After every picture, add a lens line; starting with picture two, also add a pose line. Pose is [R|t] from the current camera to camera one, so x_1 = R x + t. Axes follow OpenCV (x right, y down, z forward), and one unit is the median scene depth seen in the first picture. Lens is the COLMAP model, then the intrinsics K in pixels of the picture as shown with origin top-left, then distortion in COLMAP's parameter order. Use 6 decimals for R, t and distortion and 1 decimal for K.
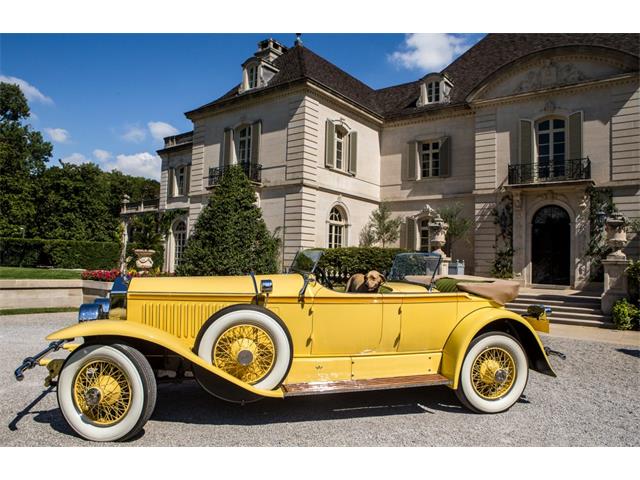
lens RADIAL K [[468.7, 0, 319.7], [0, 468.7, 258.4], [0, 0, 1]] dist [-0.111978, 0.078061]
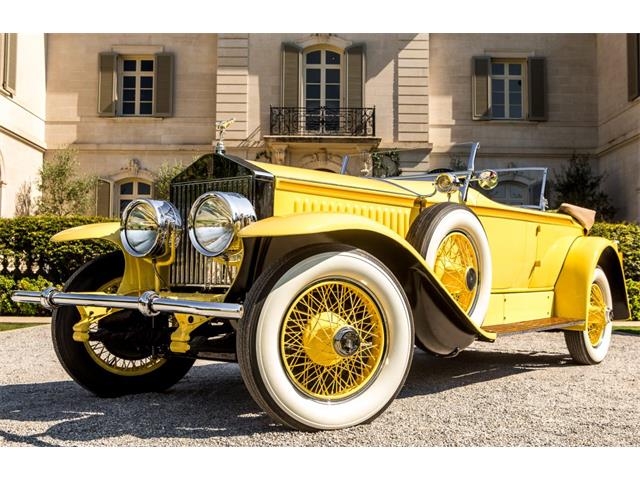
lens RADIAL K [[760.6, 0, 322.2], [0, 760.6, 256.3], [0, 0, 1]] dist [-0.033950, 0.059810]
pose [[0.785415, 0.006914, 0.618931, -0.216389], [0.009176, 0.999698, -0.022811, 0.043997], [-0.618902, 0.023596, 0.785114, 0.060887]]
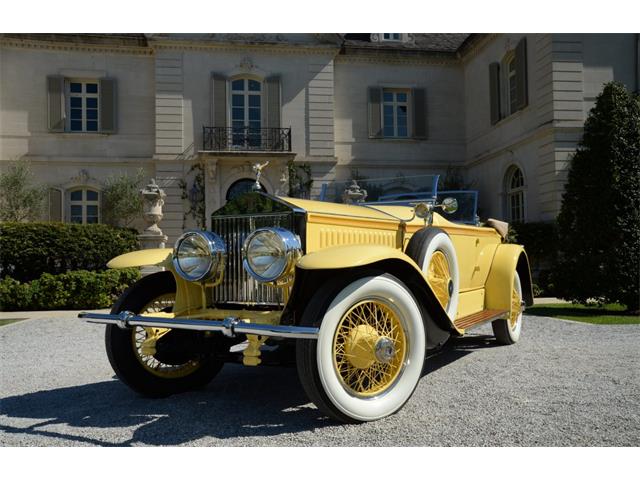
lens RADIAL K [[626.9, 0, 320.1], [0, 626.9, 257.1], [0, 0, 1]] dist [-0.052692, 0.260565]
pose [[0.684313, -0.021437, 0.728873, -0.246570], [0.030362, 0.999539, 0.000892, 0.032269], [-0.728556, 0.021520, 0.684648, 0.086870]]
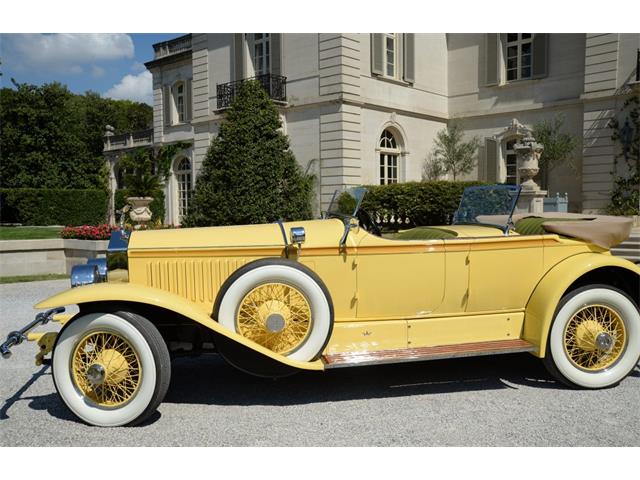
lens RADIAL K [[626.9, 0, 320.1], [0, 626.9, 257.1], [0, 0, 1]] dist [-0.052692, 0.260565]
pose [[0.995952, -0.033906, -0.083248, 0.003044], [0.041253, 0.995250, 0.088179, 0.000893], [0.079863, -0.091256, 0.992620, -0.017003]]
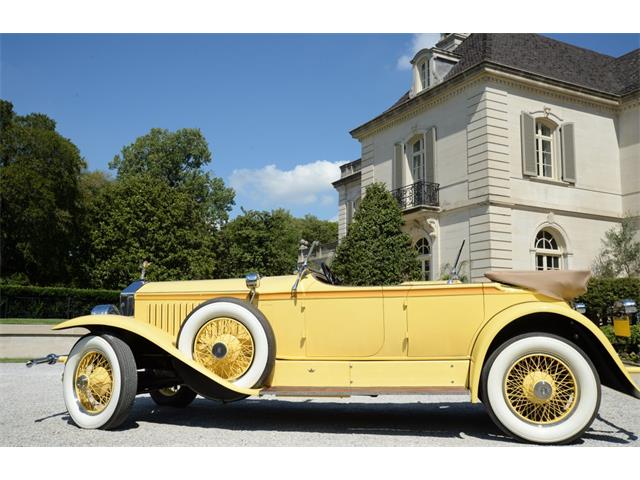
lens RADIAL K [[635.0, 0, 320.4], [0, 635.0, 255.3], [0, 0, 1]] dist [-0.045675, 0.258402]
pose [[0.908836, -0.067480, -0.411661, 0.127004], [0.021276, 0.993043, -0.115811, 0.037639], [0.416612, 0.096495, 0.903949, -0.026402]]
